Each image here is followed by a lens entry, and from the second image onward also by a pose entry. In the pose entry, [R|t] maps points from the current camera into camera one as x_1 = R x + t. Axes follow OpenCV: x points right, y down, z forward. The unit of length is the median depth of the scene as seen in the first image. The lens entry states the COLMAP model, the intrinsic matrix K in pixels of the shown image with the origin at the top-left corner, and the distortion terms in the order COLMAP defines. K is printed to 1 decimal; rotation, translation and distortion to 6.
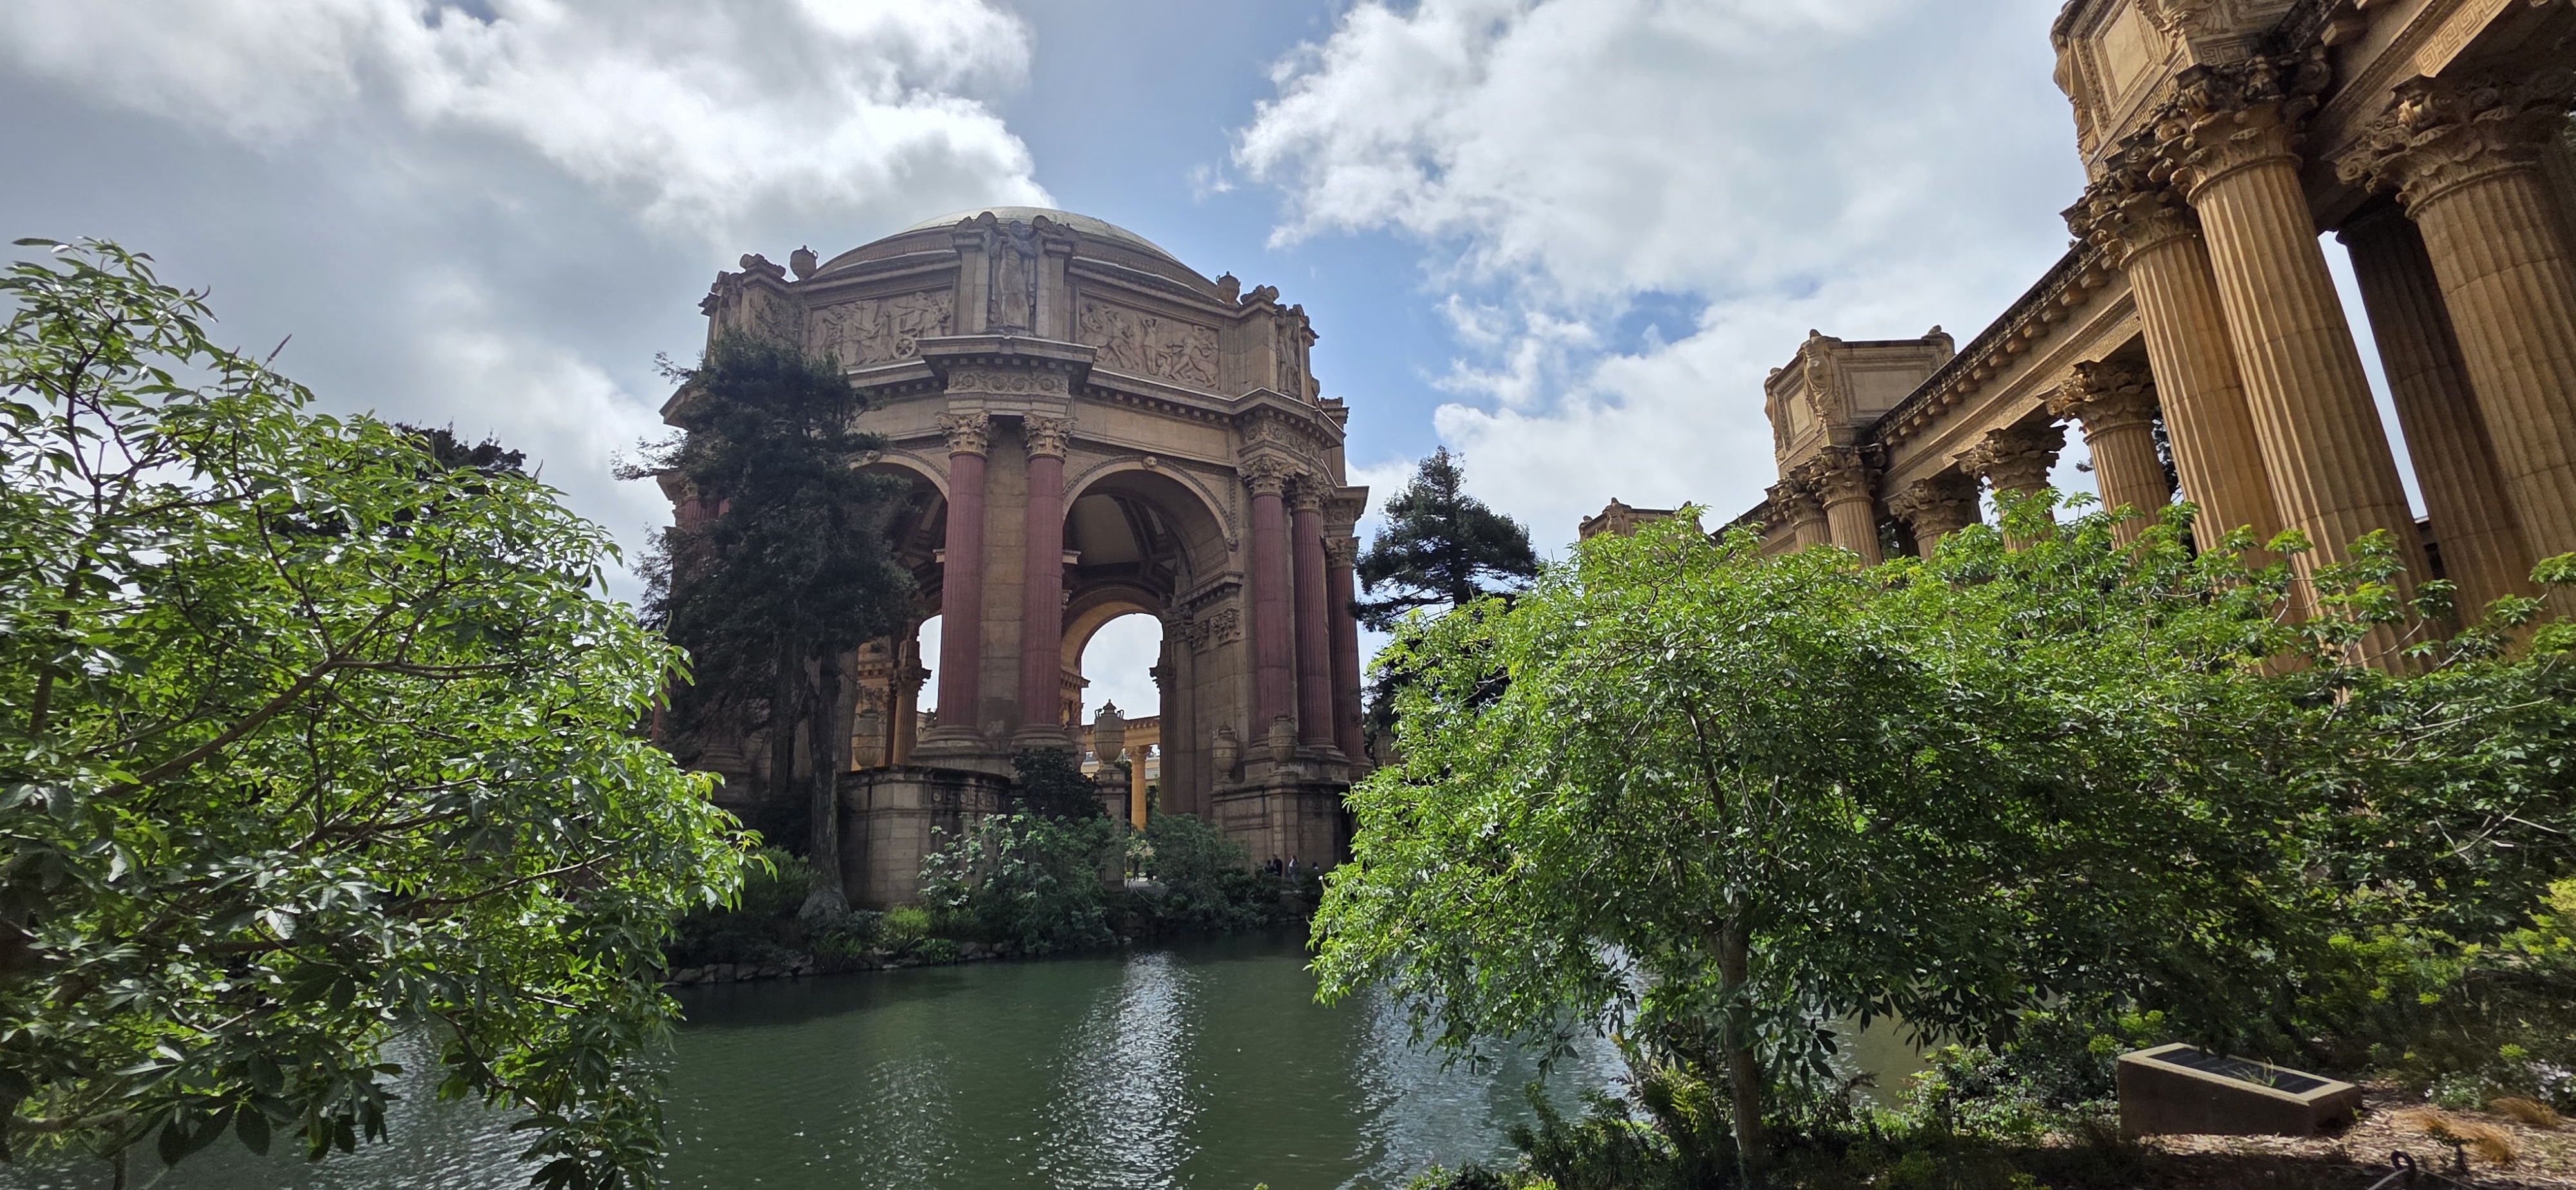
lens RADIAL K [[1033.3, 0, 1304.2], [0, 1033.3, 585.4], [0, 0, 1]] dist [-0.000605, 0.000034]
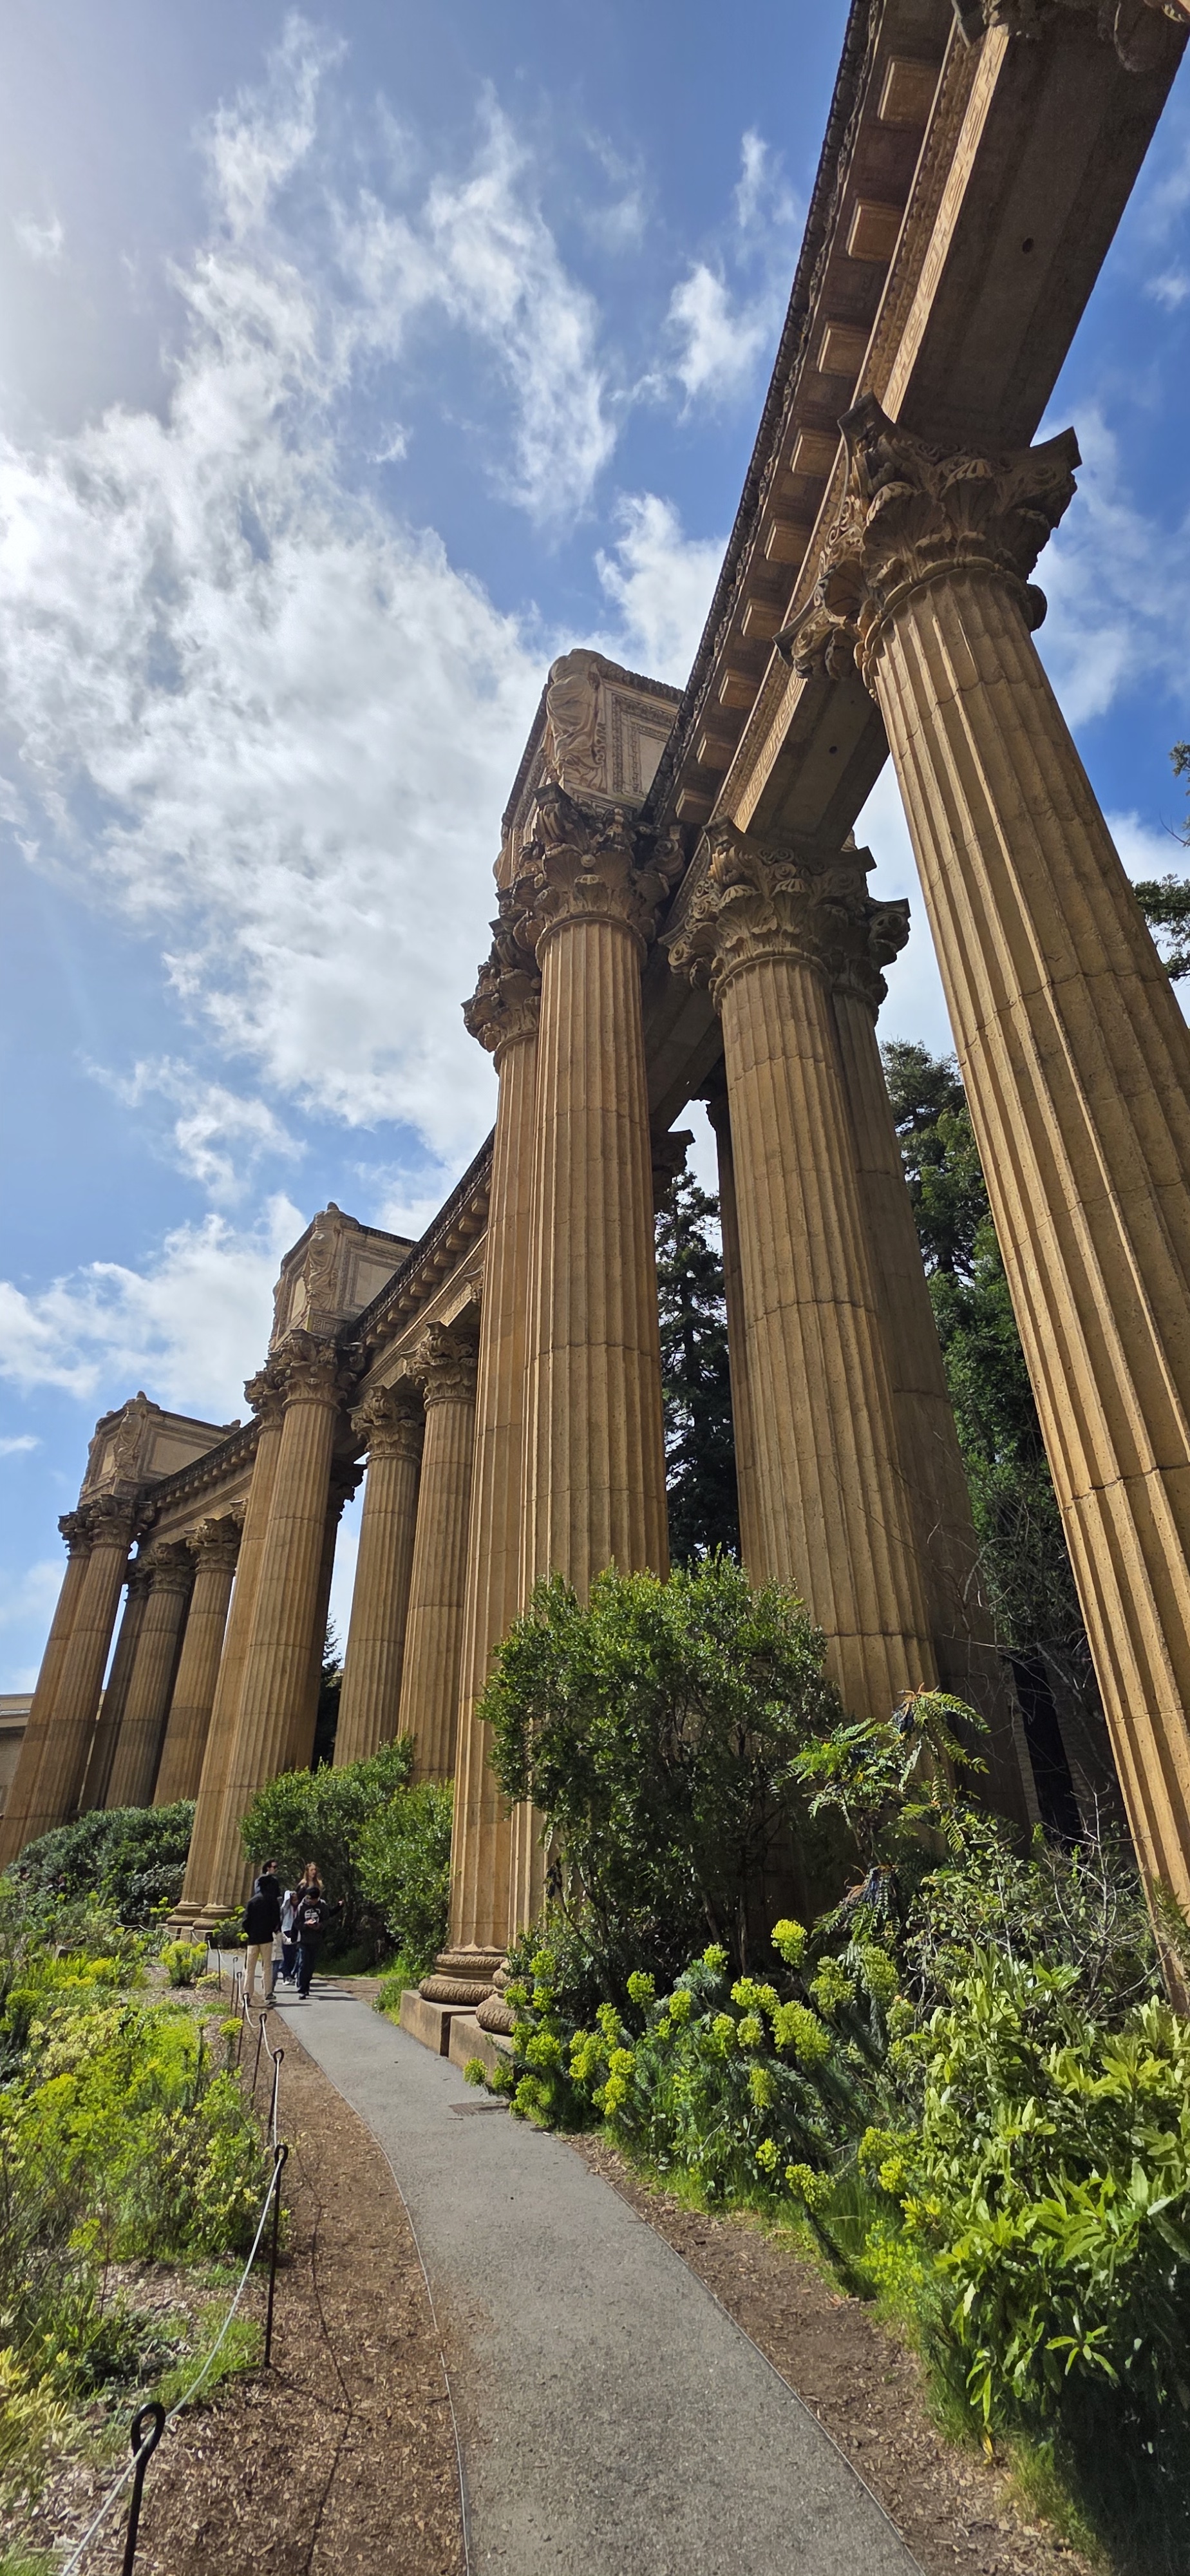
lens RADIAL K [[1033.3, 0, 602.1], [0, 1033.3, 1288.2], [0, 0, 1]] dist [-0.000605, 0.000034]
pose [[0.838027, 0.295197, 0.458879, 0.598912], [-0.163200, 0.938119, -0.305448, 0.078110], [-0.520650, 0.181085, 0.834345, 0.369321]]
